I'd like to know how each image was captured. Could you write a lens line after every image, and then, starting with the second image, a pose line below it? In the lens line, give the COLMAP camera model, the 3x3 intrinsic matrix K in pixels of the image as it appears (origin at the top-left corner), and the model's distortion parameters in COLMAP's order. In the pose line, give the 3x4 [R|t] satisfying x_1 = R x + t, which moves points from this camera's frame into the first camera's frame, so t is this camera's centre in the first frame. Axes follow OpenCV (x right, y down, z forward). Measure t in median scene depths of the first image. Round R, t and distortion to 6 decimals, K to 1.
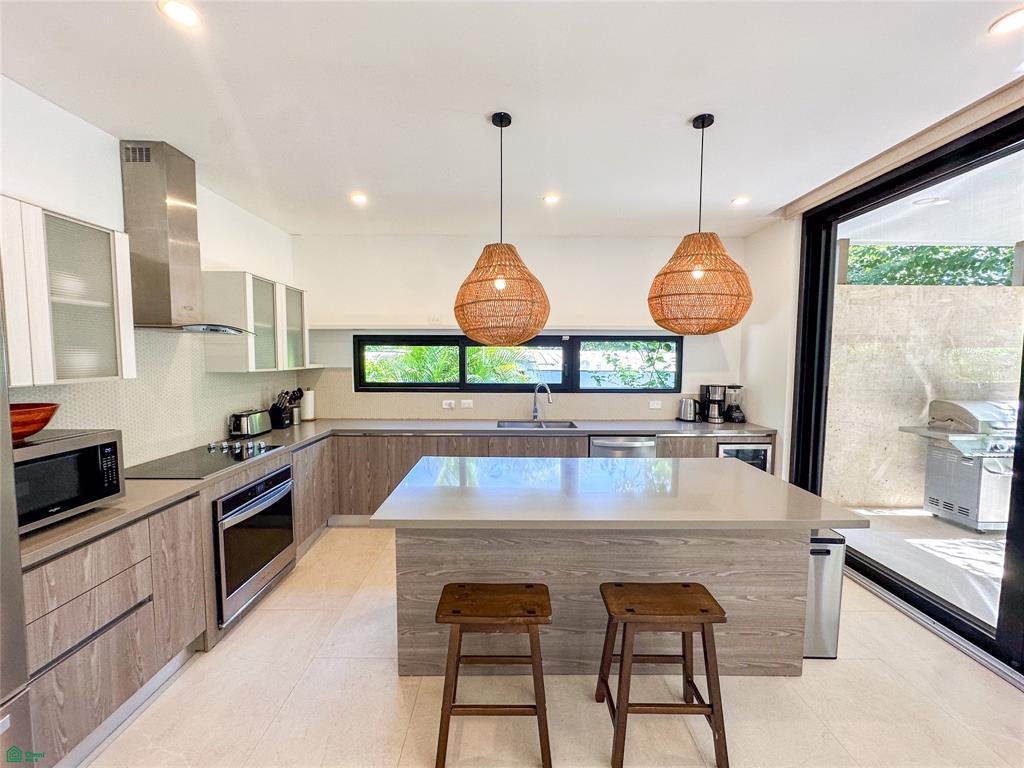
lens RADIAL K [[411.2, 0, 511.7], [0, 411.2, 385.1], [0, 0, 1]] dist [0.000357, 0.000766]
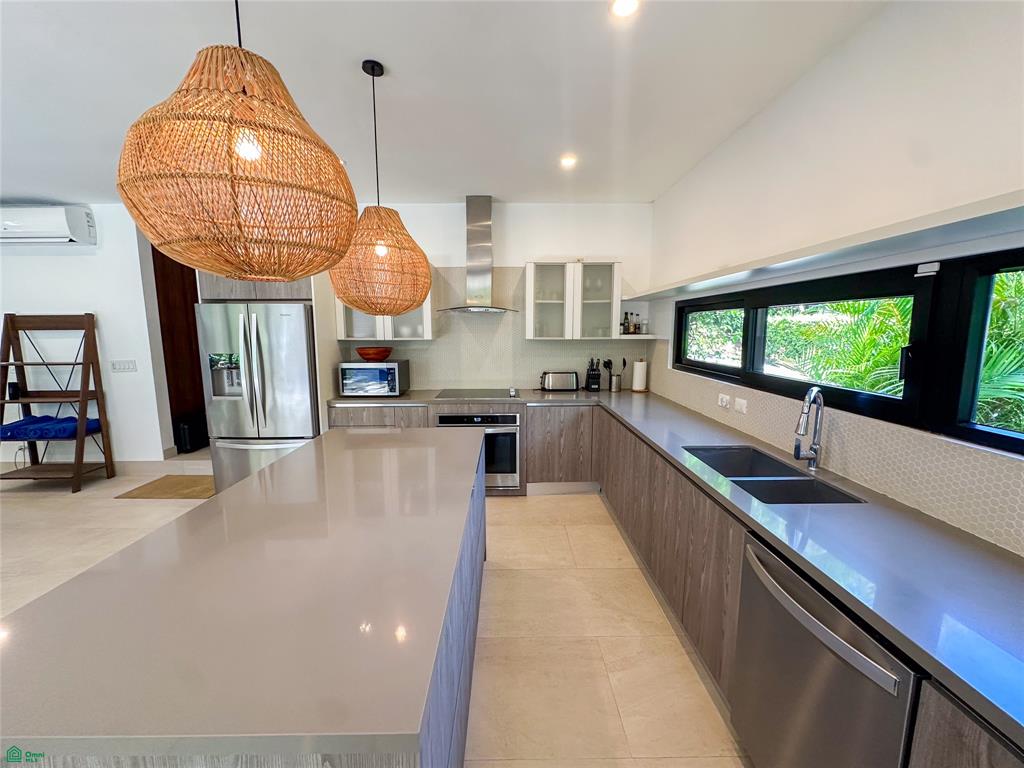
lens RADIAL K [[411.2, 0, 511.7], [0, 411.2, 386.5], [0, 0, 1]] dist [0.000357, 0.000766]
pose [[0.009012, 0.139676, -0.990156, 0.490676], [-0.067380, 0.988031, 0.138763, -0.043929], [0.997687, 0.065466, 0.018316, 0.669111]]
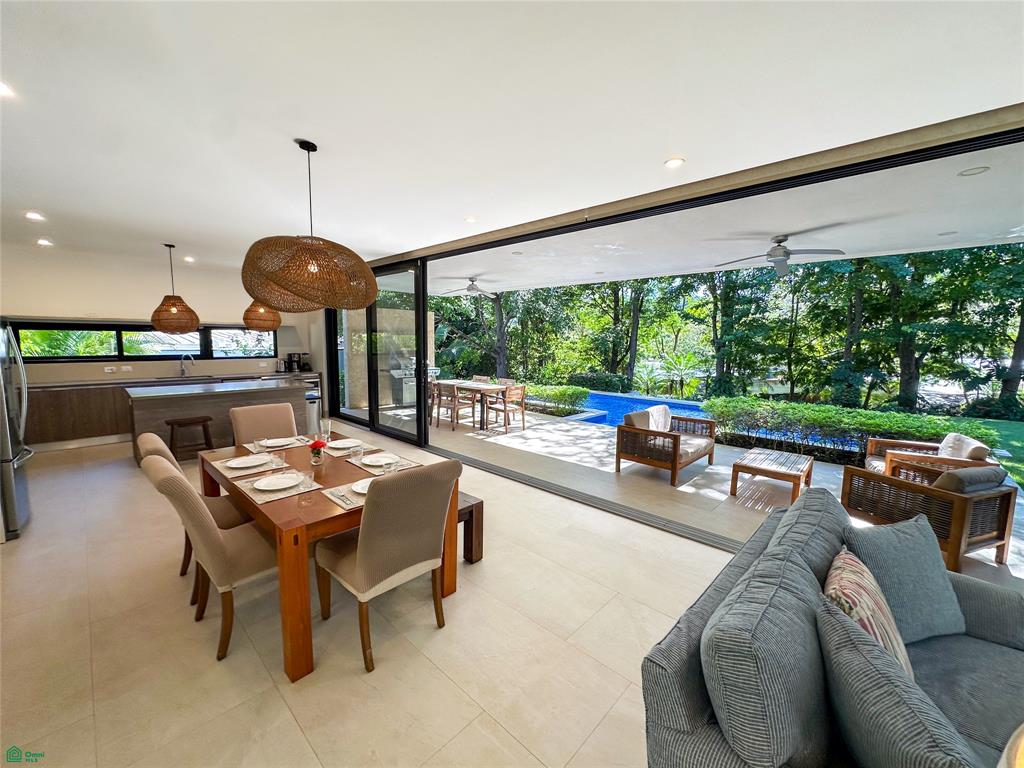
lens RADIAL K [[411.2, 0, 513.8], [0, 411.2, 388.3], [0, 0, 1]] dist [0.000357, 0.000766]
pose [[0.688031, -0.083098, 0.720908, -0.236213], [0.040742, 0.996279, 0.075955, 0.061332], [-0.724537, -0.022888, 0.688856, -1.169490]]
